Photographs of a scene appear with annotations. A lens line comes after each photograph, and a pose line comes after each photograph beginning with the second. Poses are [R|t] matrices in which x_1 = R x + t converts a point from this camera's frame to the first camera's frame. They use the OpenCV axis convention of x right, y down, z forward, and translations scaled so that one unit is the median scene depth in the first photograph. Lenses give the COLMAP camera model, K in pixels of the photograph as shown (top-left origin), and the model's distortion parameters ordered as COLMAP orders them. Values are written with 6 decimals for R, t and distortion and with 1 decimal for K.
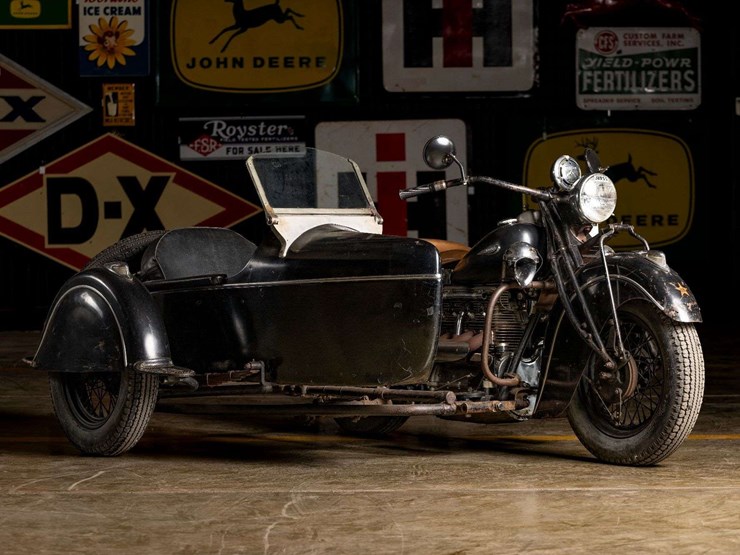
lens RADIAL K [[2320.5, 0, 371.5], [0, 2320.5, 278.1], [0, 0, 1]] dist [-0.073177, 0.705966]
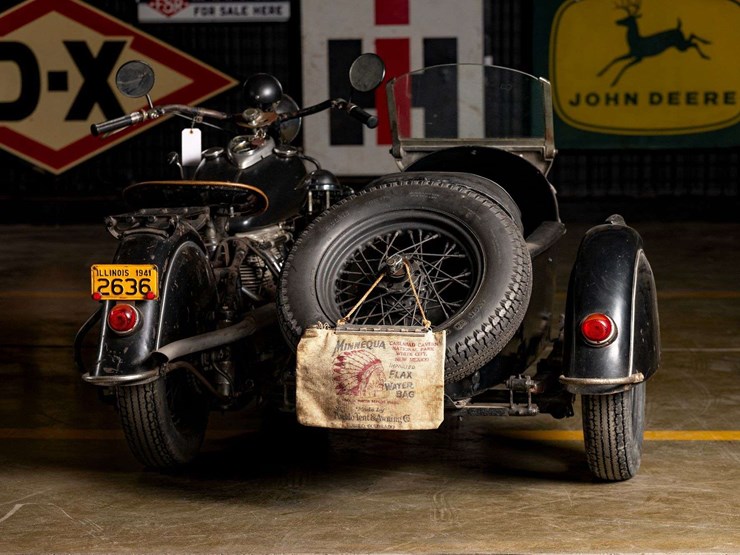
lens RADIAL K [[2515.0, 0, 370.8], [0, 2515.0, 278.0], [0, 0, 1]] dist [-0.007457, -0.475738]
pose [[0.999968, 0.006008, 0.005293, -0.006825], [-0.006366, 0.997497, 0.070420, -0.045733], [-0.004856, -0.070452, 0.997503, 0.184091]]
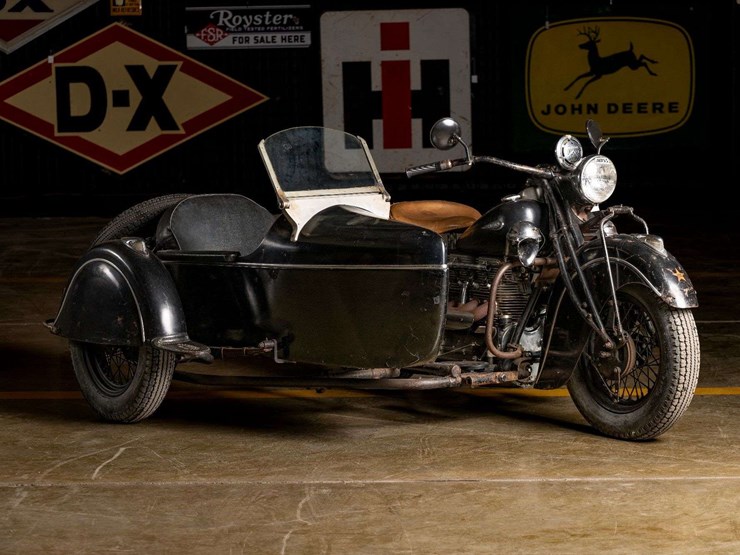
lens RADIAL K [[2320.5, 0, 371.5], [0, 2320.5, 278.1], [0, 0, 1]] dist [-0.073177, 0.705966]
pose [[0.999996, -0.002811, -0.000753, -0.002896], [0.002867, 0.995949, 0.089873, -0.082784], [0.000498, -0.089874, 0.995953, -0.032965]]
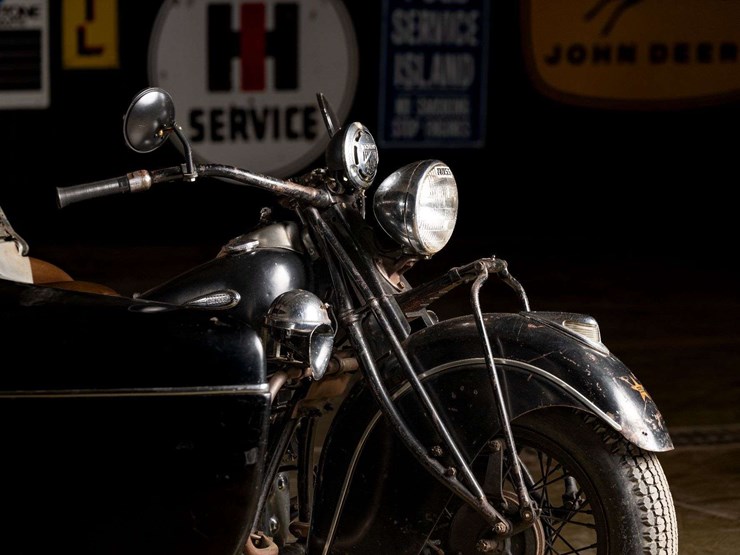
lens RADIAL K [[3414.8, 0, 369.0], [0, 3414.8, 277.3], [0, 0, 1]] dist [-0.027315, 1.898065]
pose [[0.895356, -0.020815, 0.444864, -0.265212], [-0.011319, 0.997521, 0.069454, -0.072219], [-0.445207, -0.067221, 0.892901, 0.295411]]
